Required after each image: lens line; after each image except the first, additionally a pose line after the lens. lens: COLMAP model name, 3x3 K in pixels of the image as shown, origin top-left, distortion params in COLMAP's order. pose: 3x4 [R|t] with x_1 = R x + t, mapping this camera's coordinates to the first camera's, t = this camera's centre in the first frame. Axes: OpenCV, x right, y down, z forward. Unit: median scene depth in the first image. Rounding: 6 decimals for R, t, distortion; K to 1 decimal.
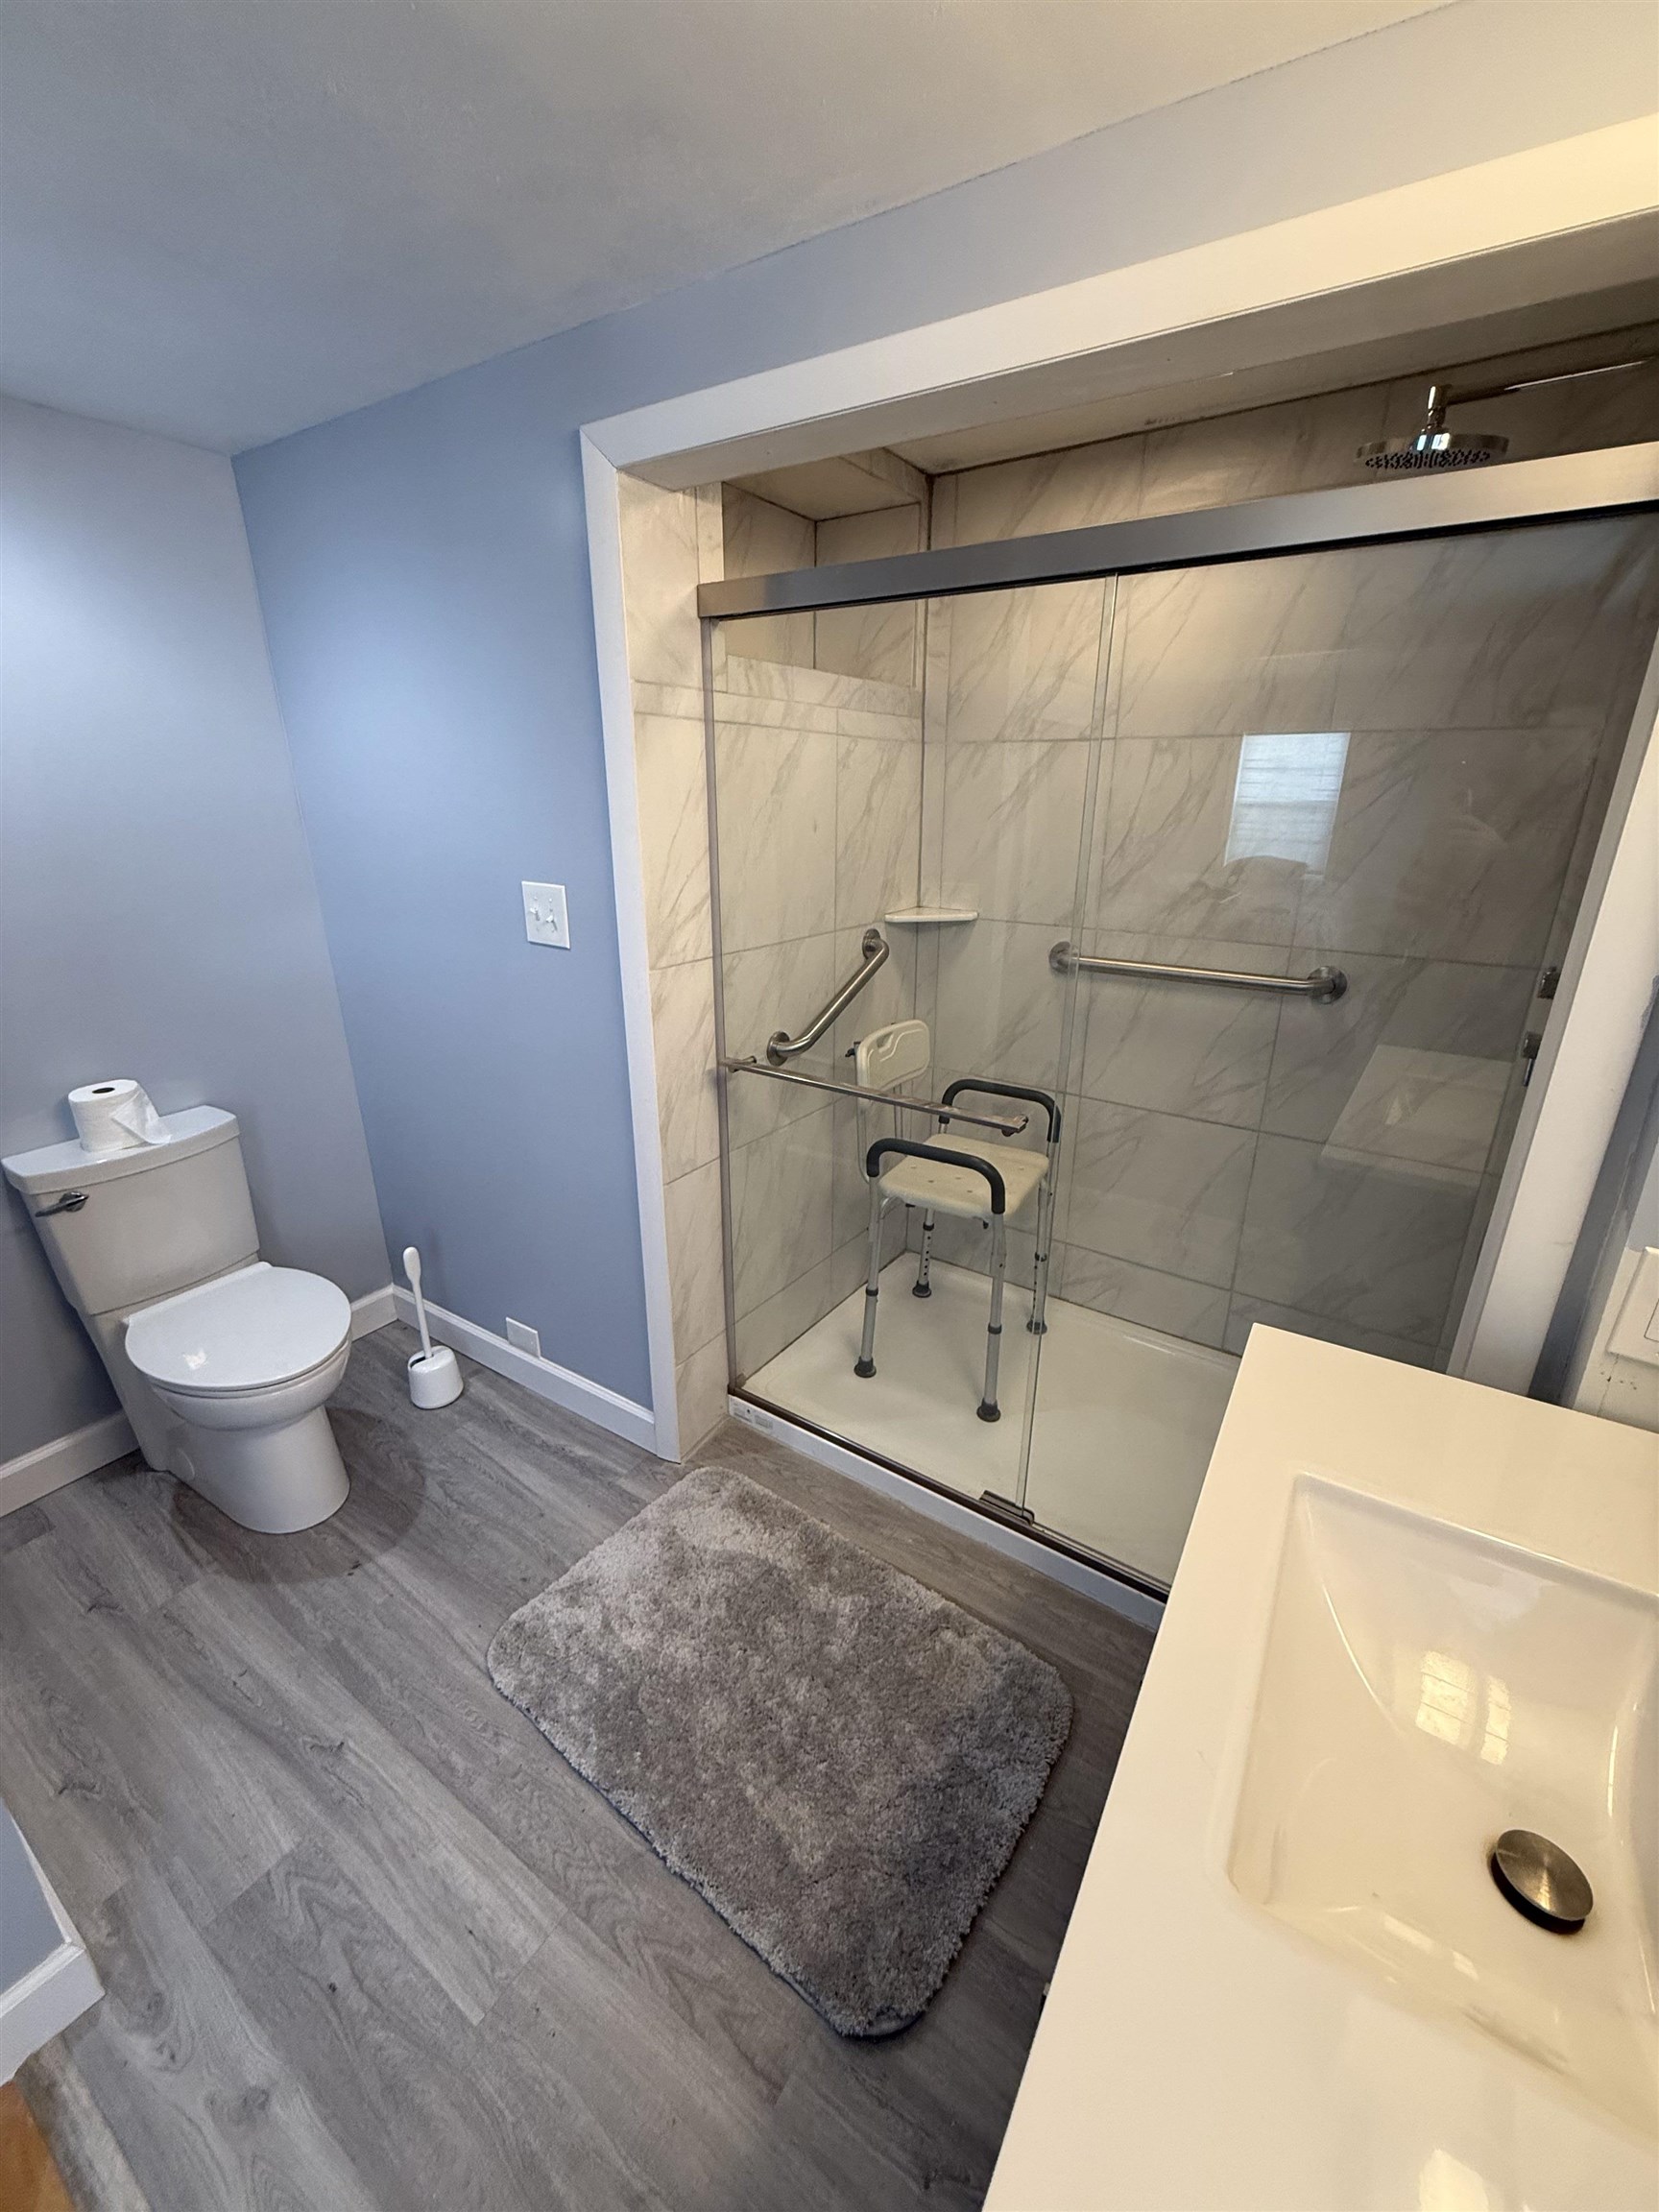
lens RADIAL K [[883.7, 0, 829.0], [0, 883.7, 1096.8], [0, 0, 1]] dist [-0.000644, 0.000013]
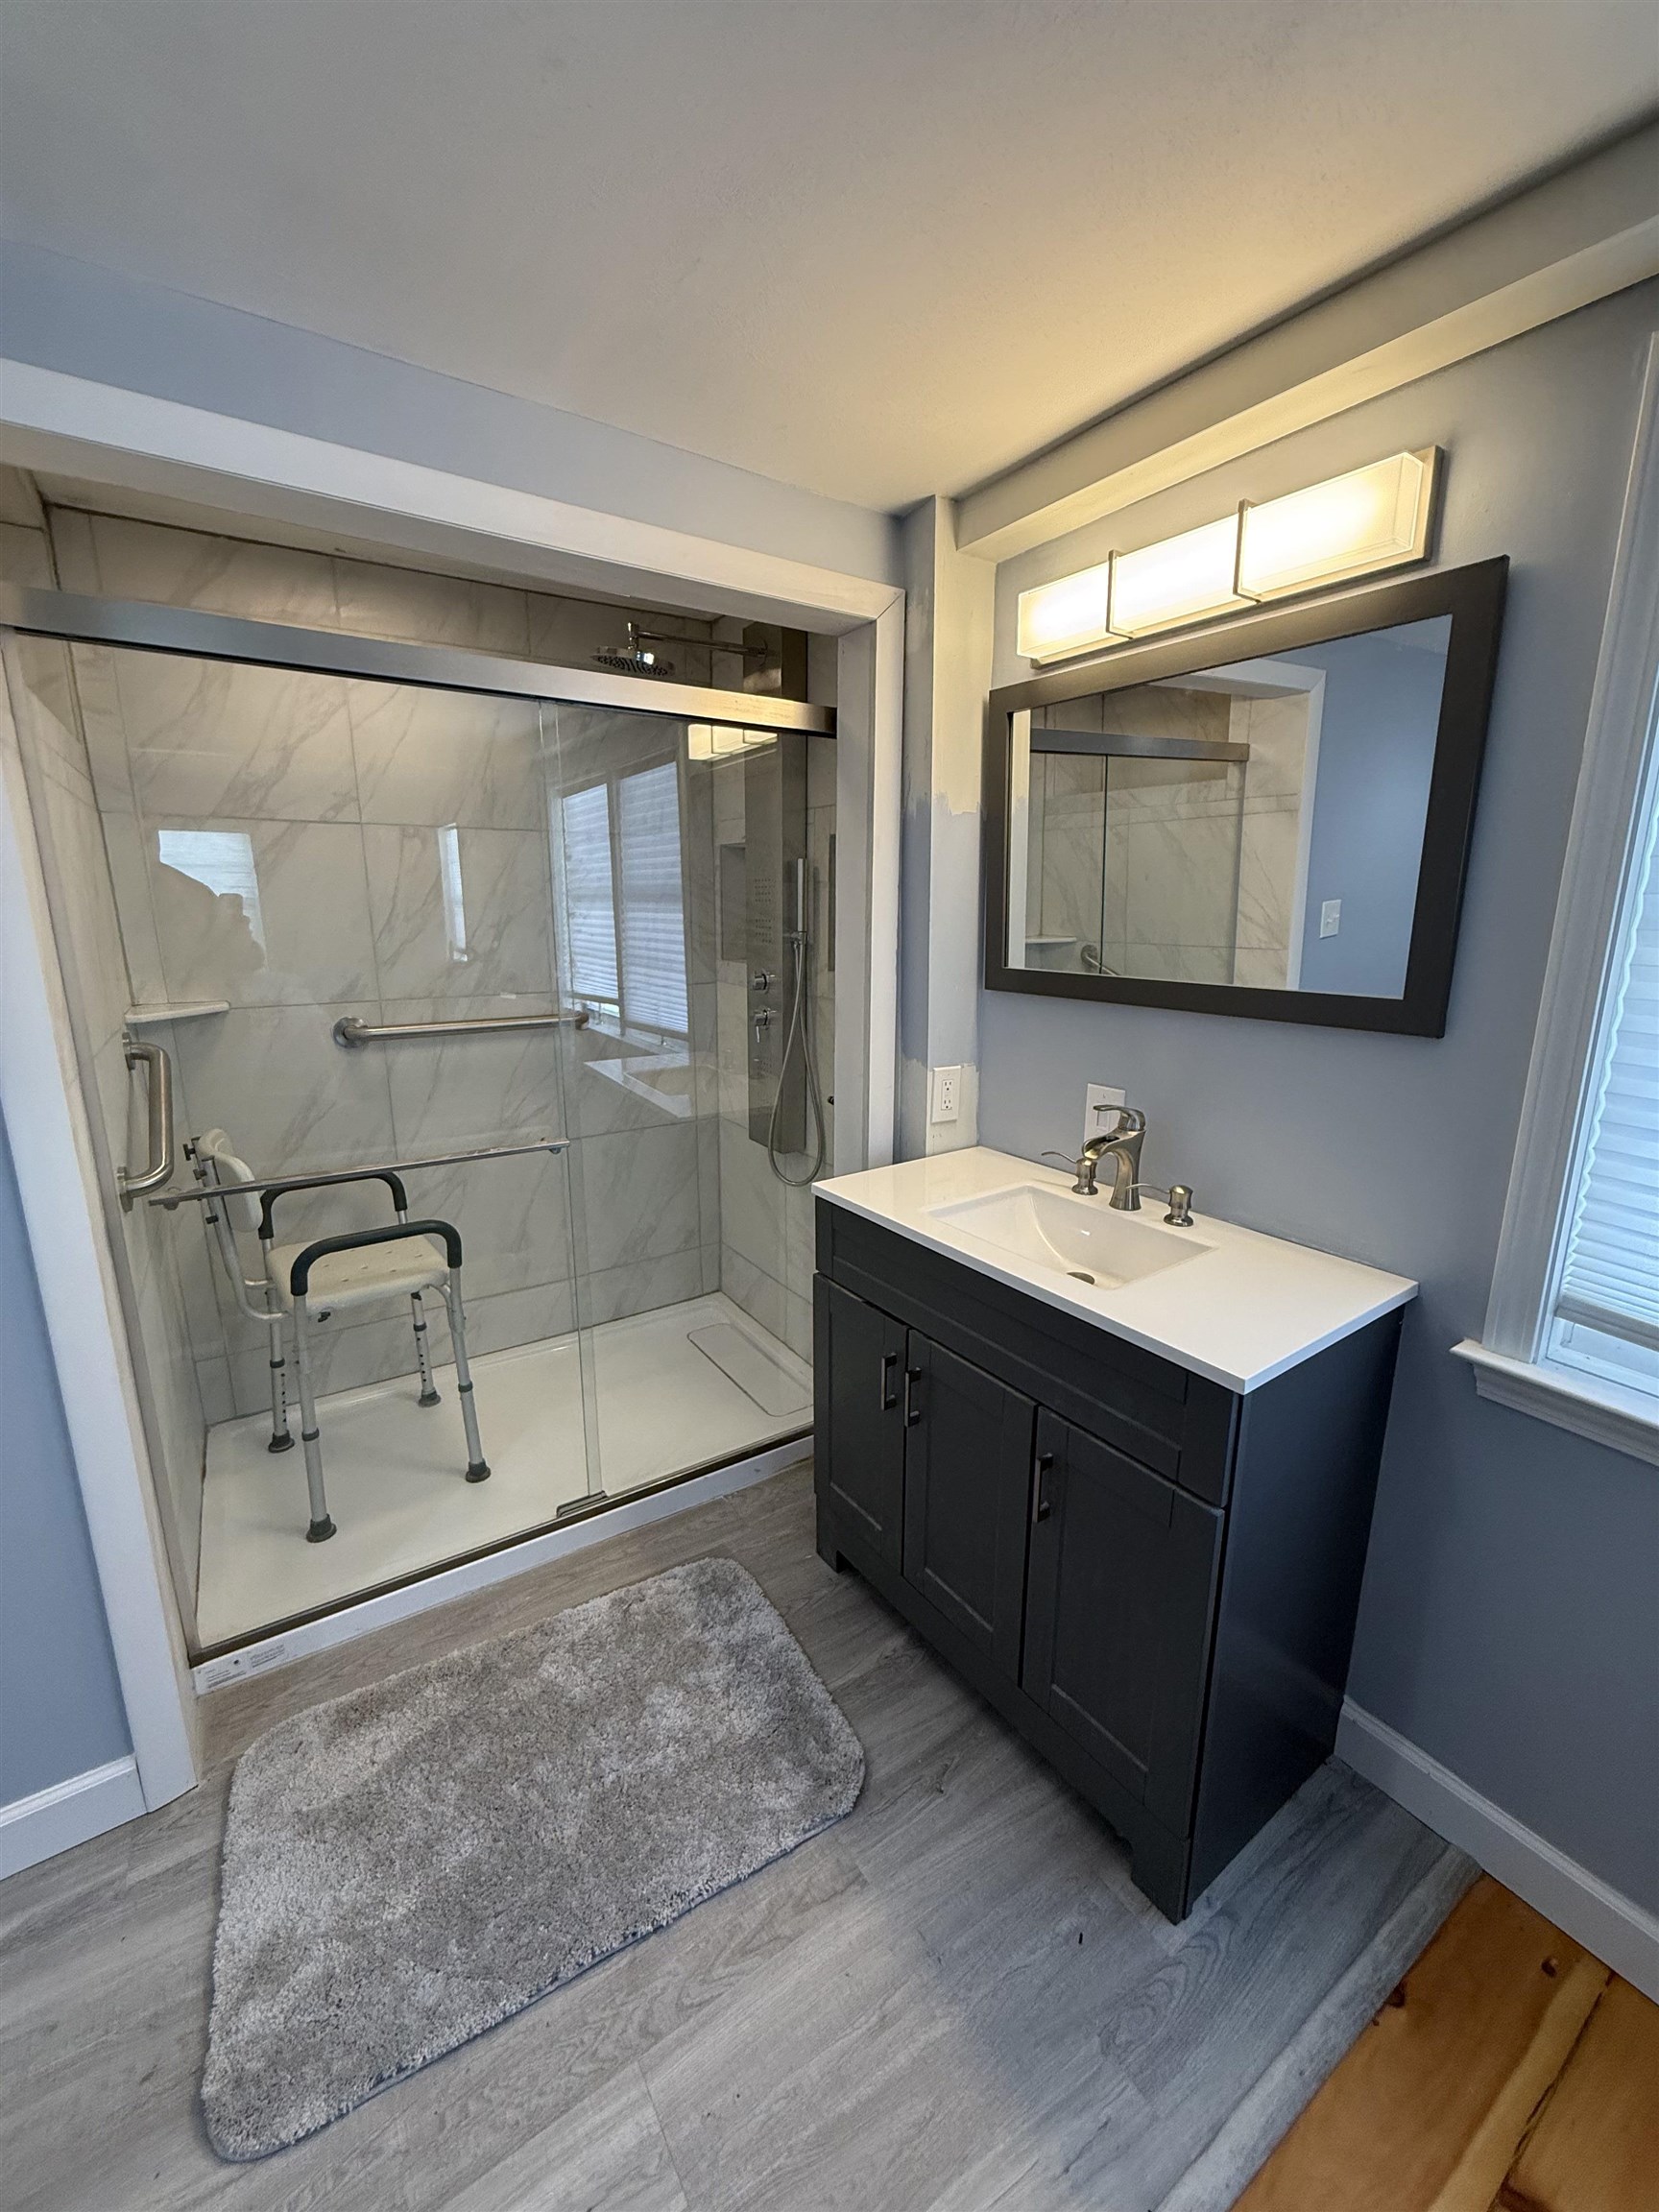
lens RADIAL K [[883.7, 0, 829.0], [0, 883.7, 1096.8], [0, 0, 1]] dist [-0.000644, 0.000013]
pose [[0.386345, -0.206299, 0.898987, -0.540482], [0.301832, 0.949279, 0.088126, -0.016798], [-0.871570, 0.237296, 0.429017, 0.142001]]
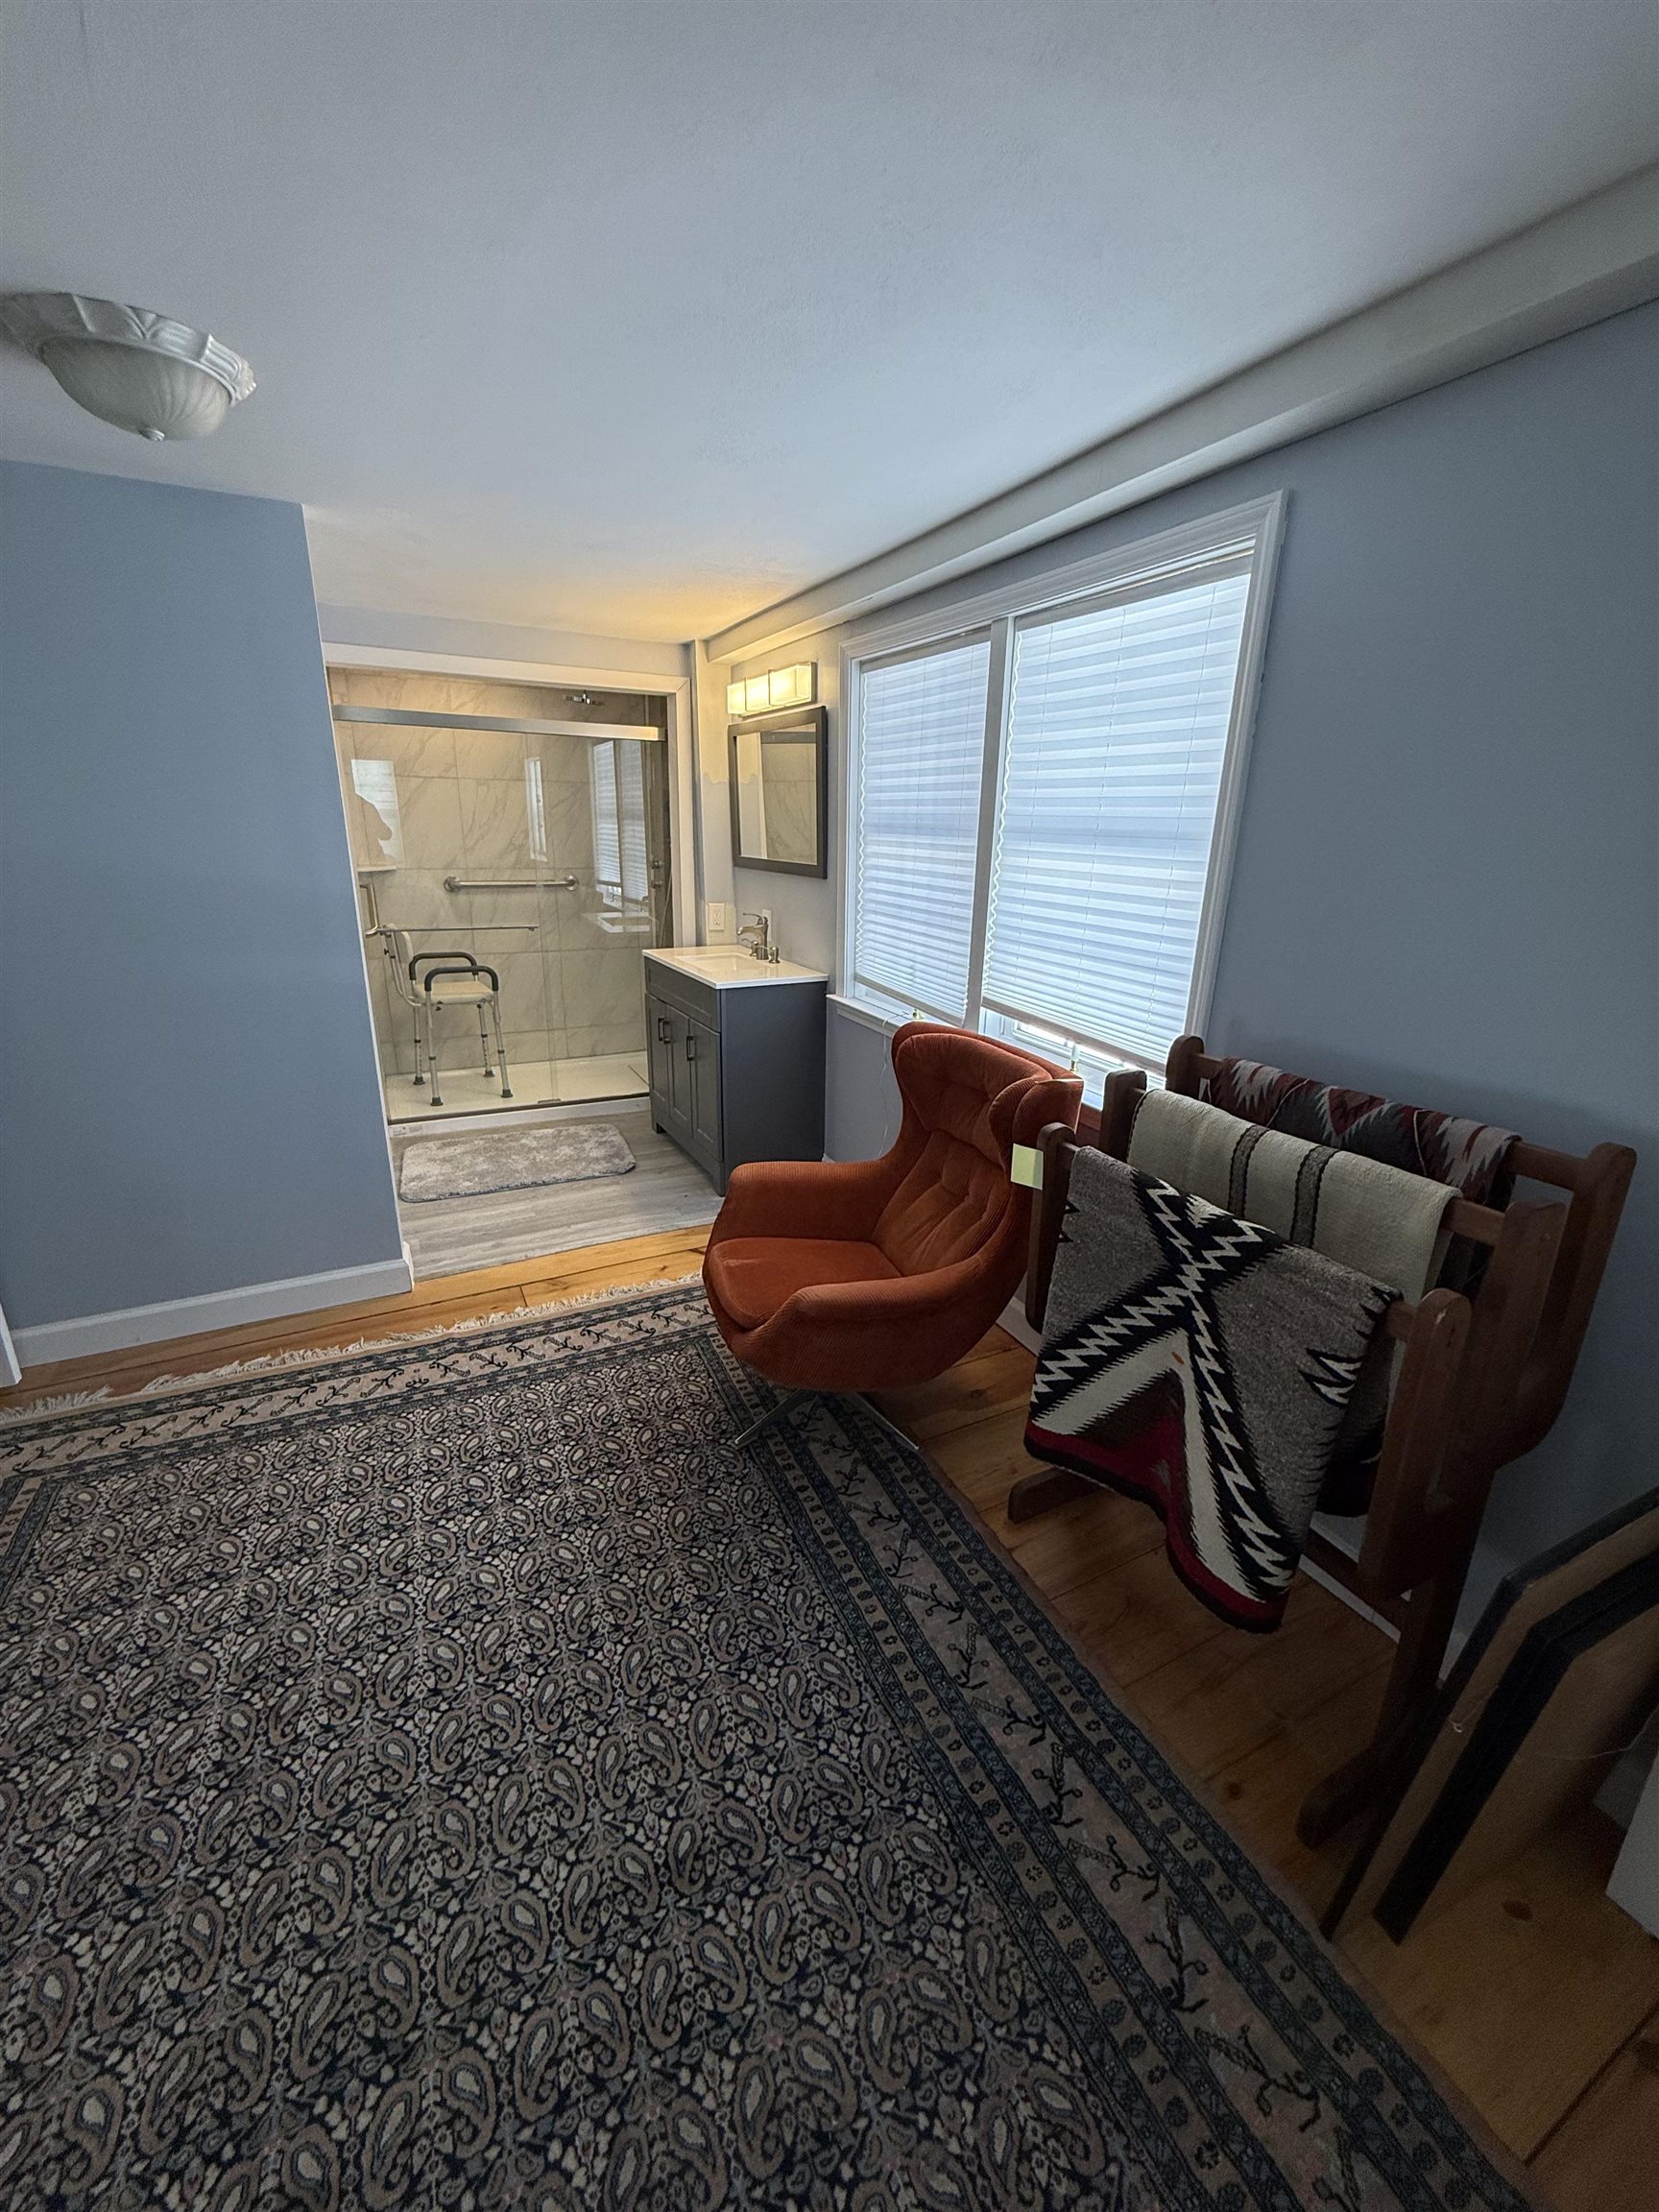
lens RADIAL K [[883.7, 0, 829.0], [0, 883.7, 1096.8], [0, 0, 1]] dist [-0.000644, 0.000013]
pose [[0.494415, -0.258917, 0.829768, -1.360170], [0.267519, 0.953597, 0.138156, 0.313438], [-0.827035, 0.153672, 0.540738, -0.891209]]
